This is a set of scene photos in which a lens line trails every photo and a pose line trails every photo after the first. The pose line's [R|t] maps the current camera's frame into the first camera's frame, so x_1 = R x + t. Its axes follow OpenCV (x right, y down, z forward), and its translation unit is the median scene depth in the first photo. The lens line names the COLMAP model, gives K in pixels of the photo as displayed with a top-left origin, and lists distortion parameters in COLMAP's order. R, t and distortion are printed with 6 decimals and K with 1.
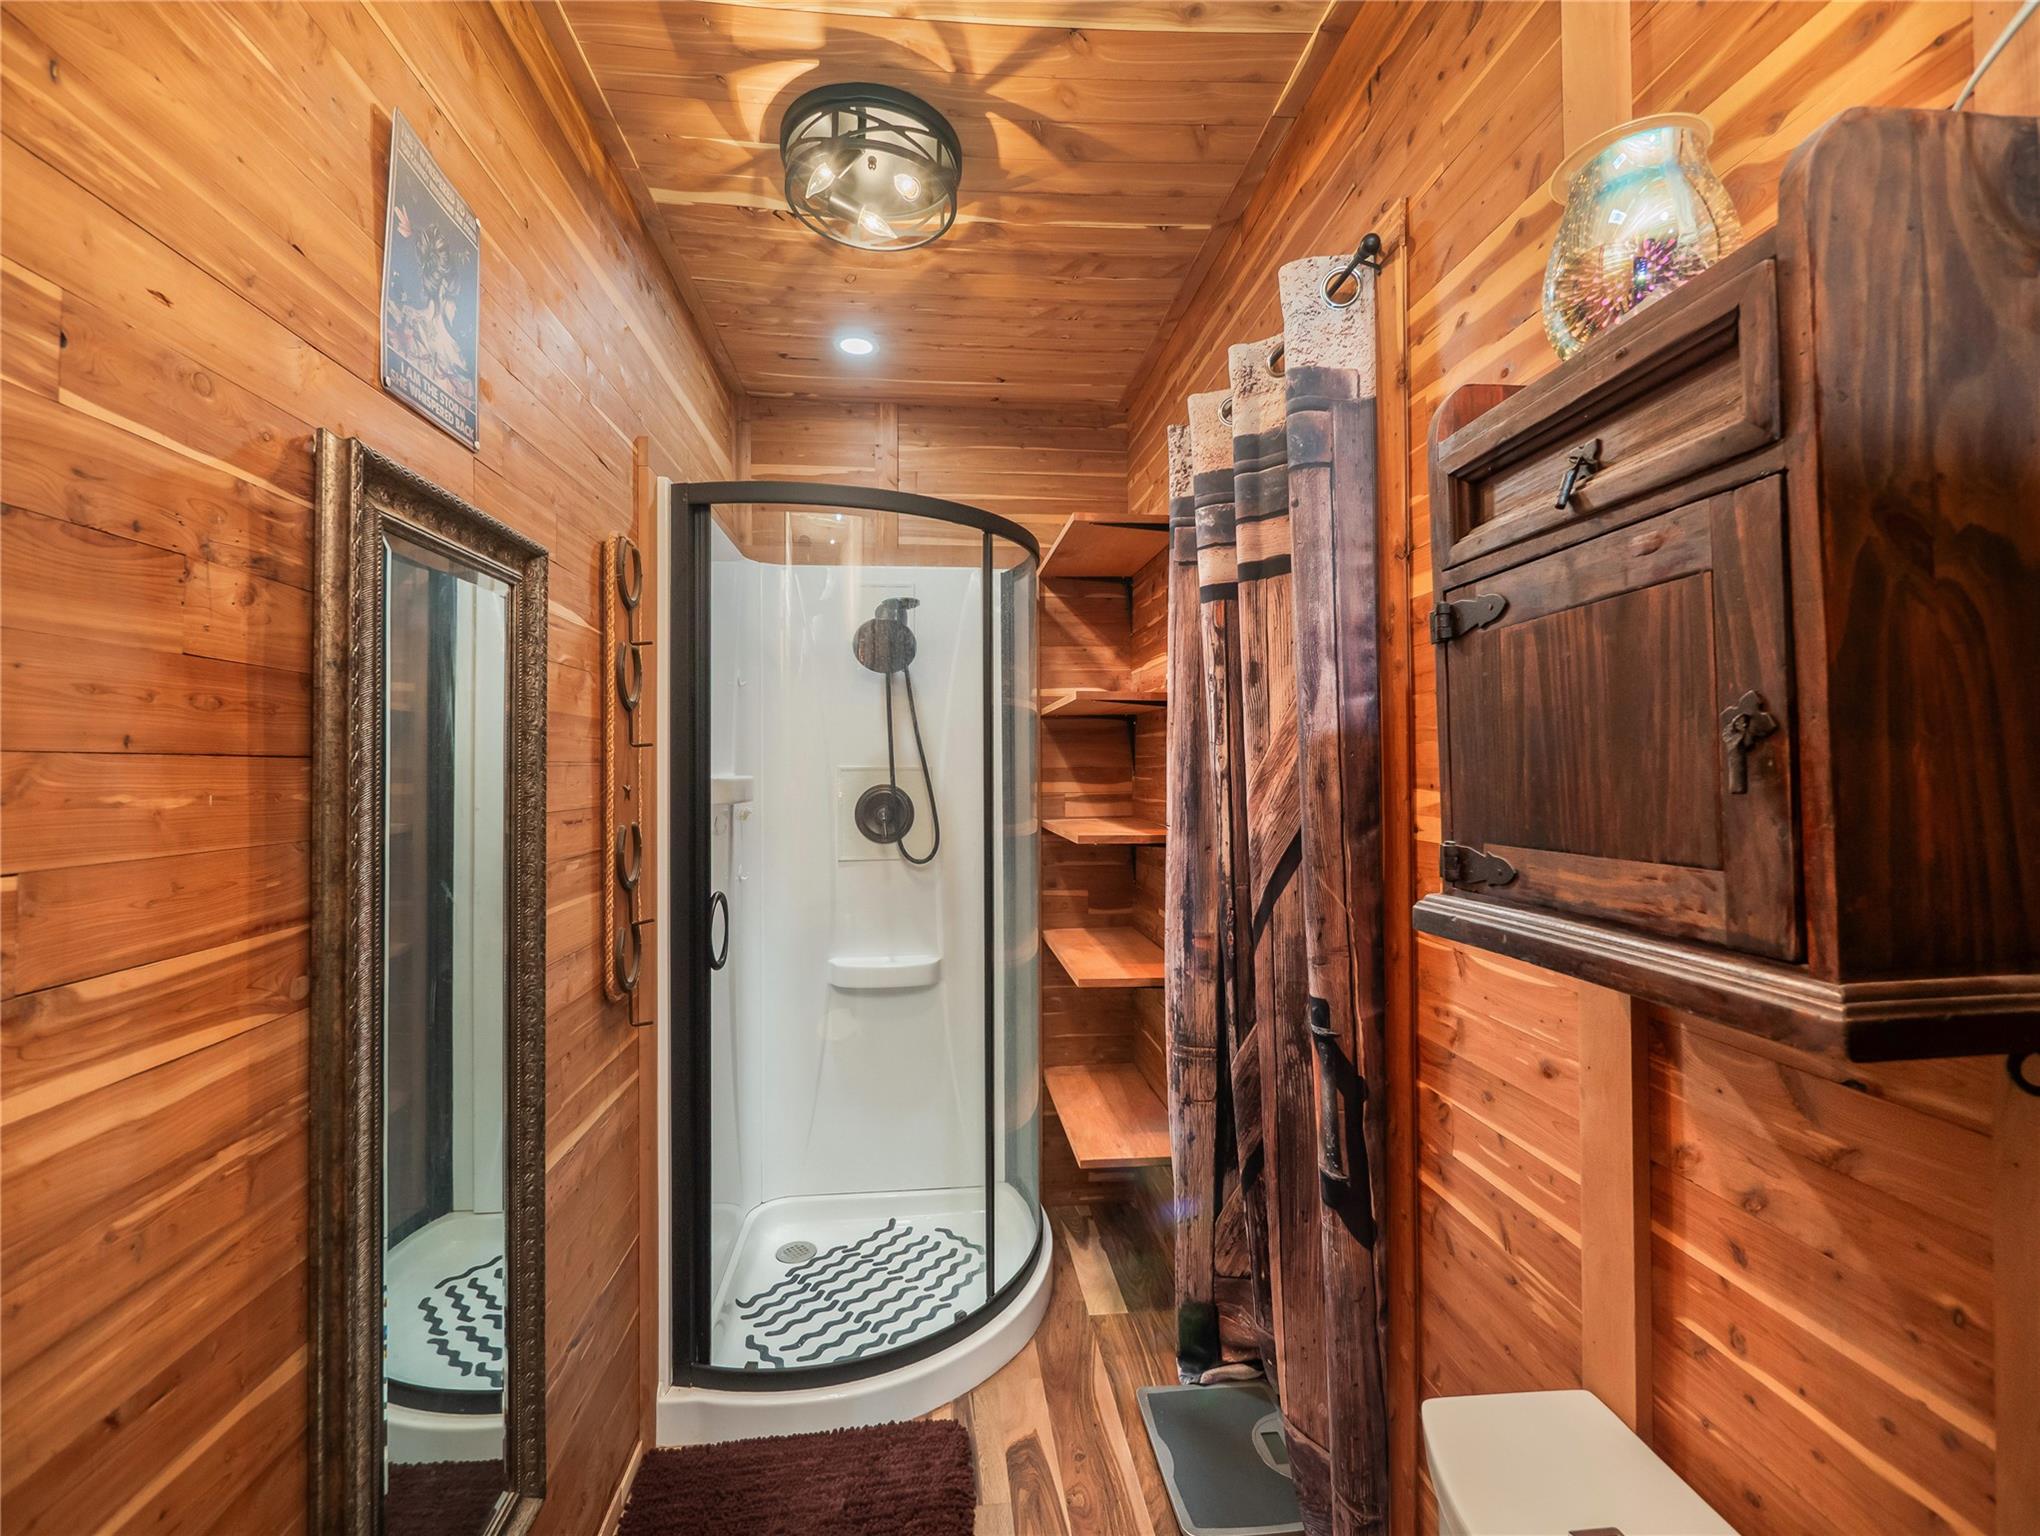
lens RADIAL K [[838.7, 0, 1025.2], [0, 838.7, 747.5], [0, 0, 1]] dist [-0.002886, 0.000749]
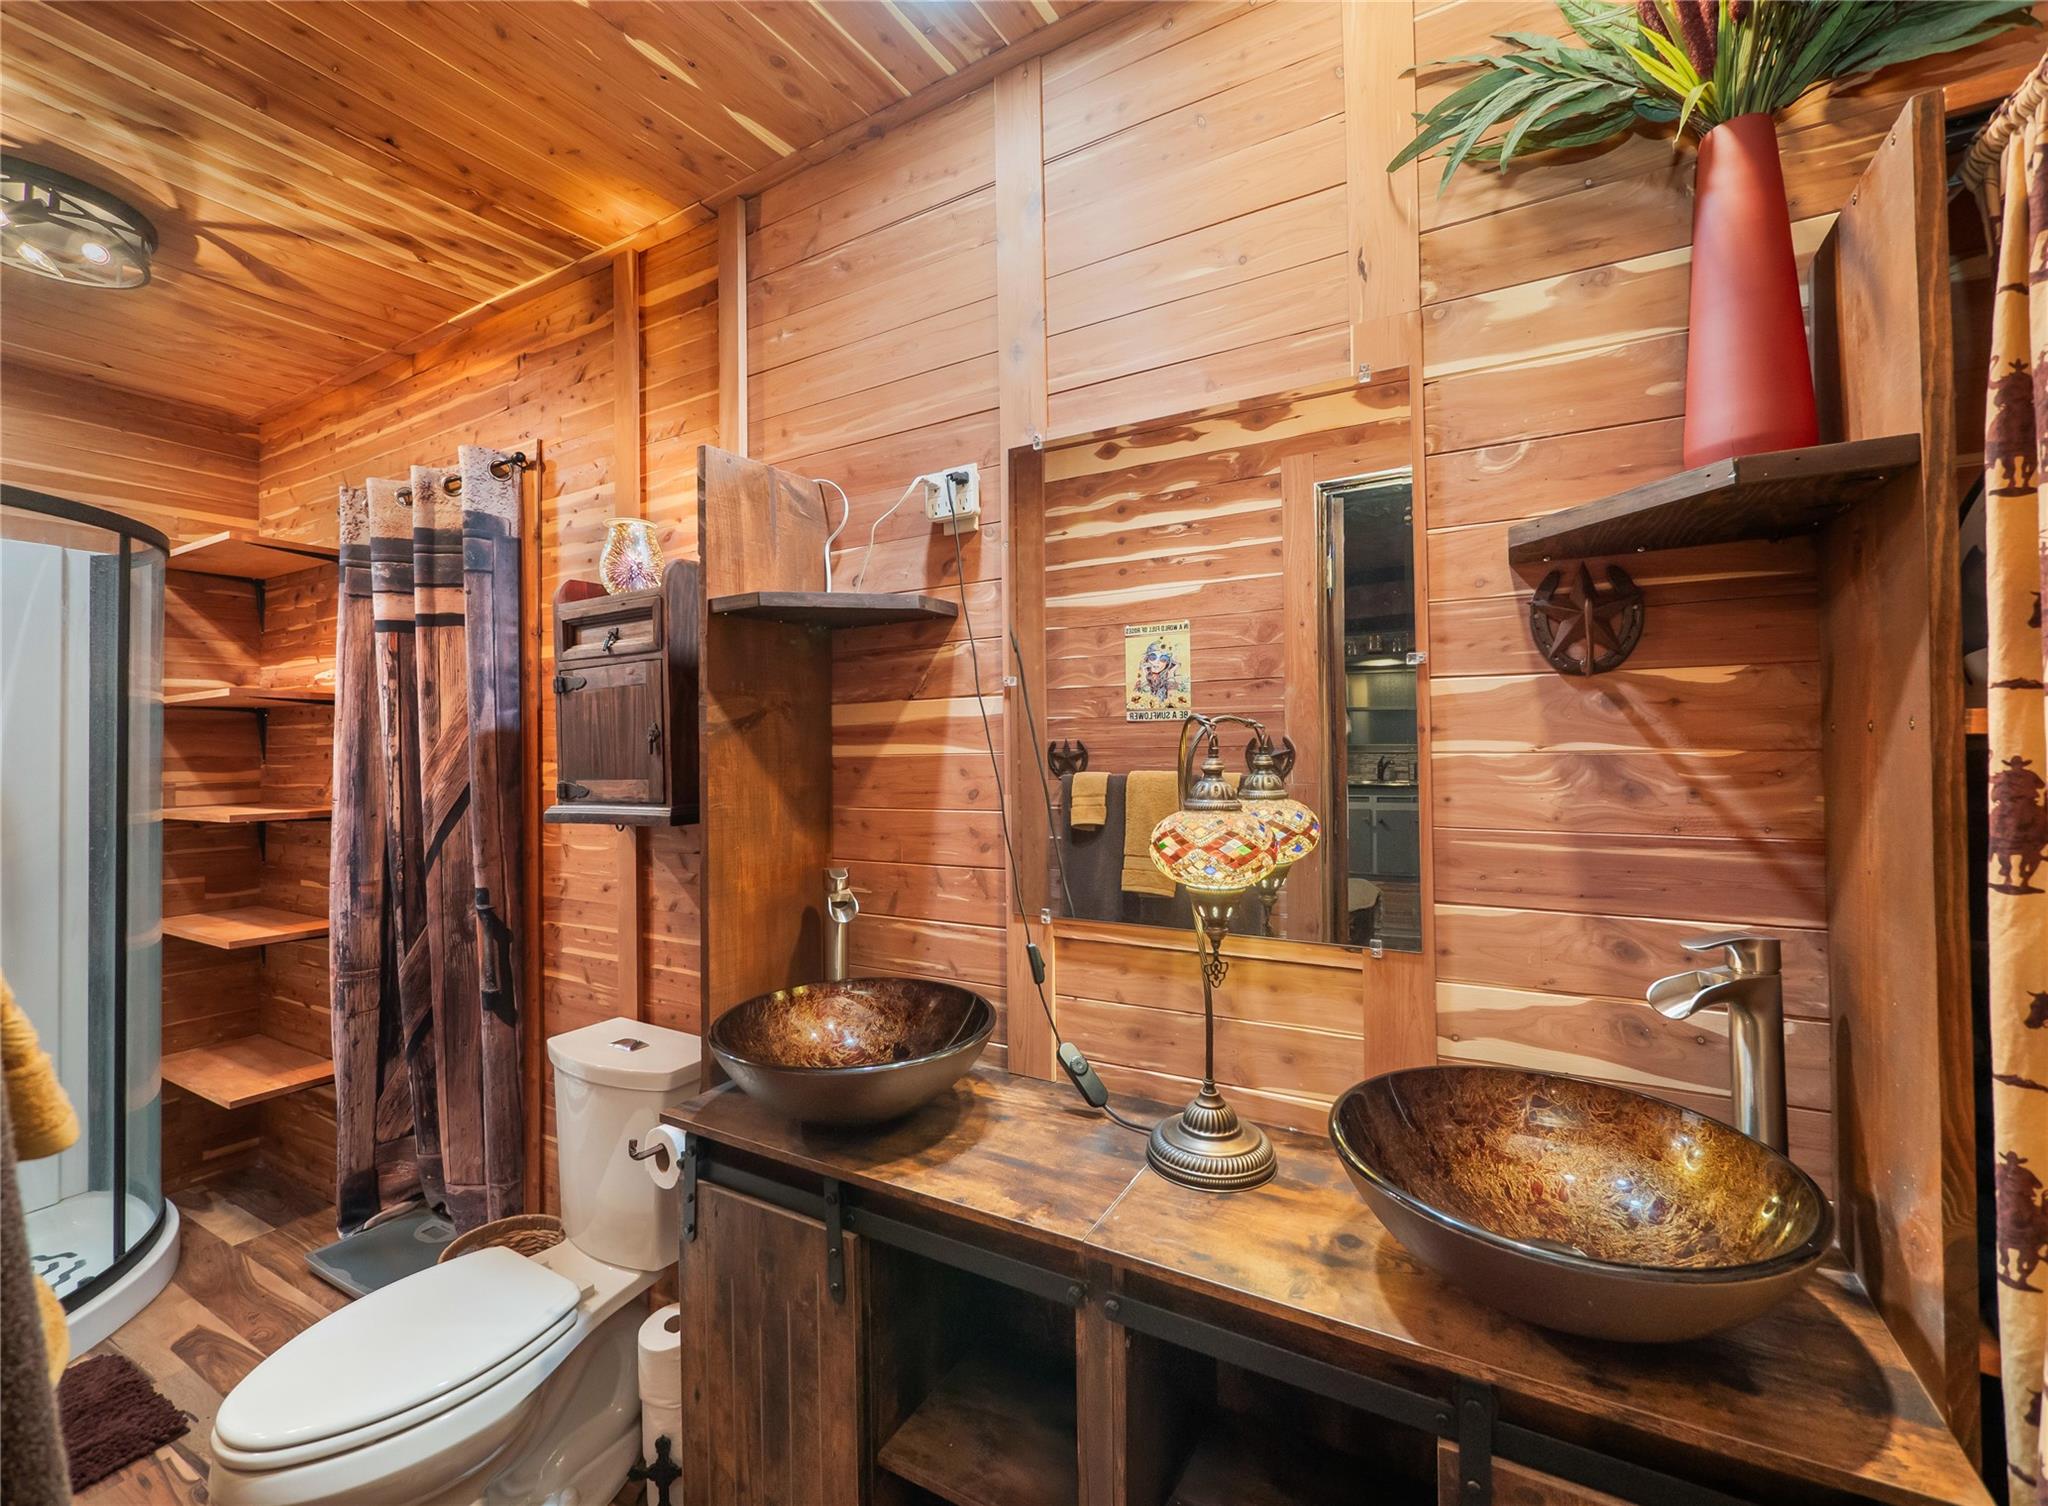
lens RADIAL K [[871.7, 0, 1033.7], [0, 871.7, 738.0], [0, 0, 1]] dist [-0.008461, 0.000881]
pose [[0.567443, 0.007117, 0.823382, -0.392223], [-0.005874, 0.999972, -0.004595, -0.001233], [-0.823391, -0.002229, 0.567469, -0.770689]]
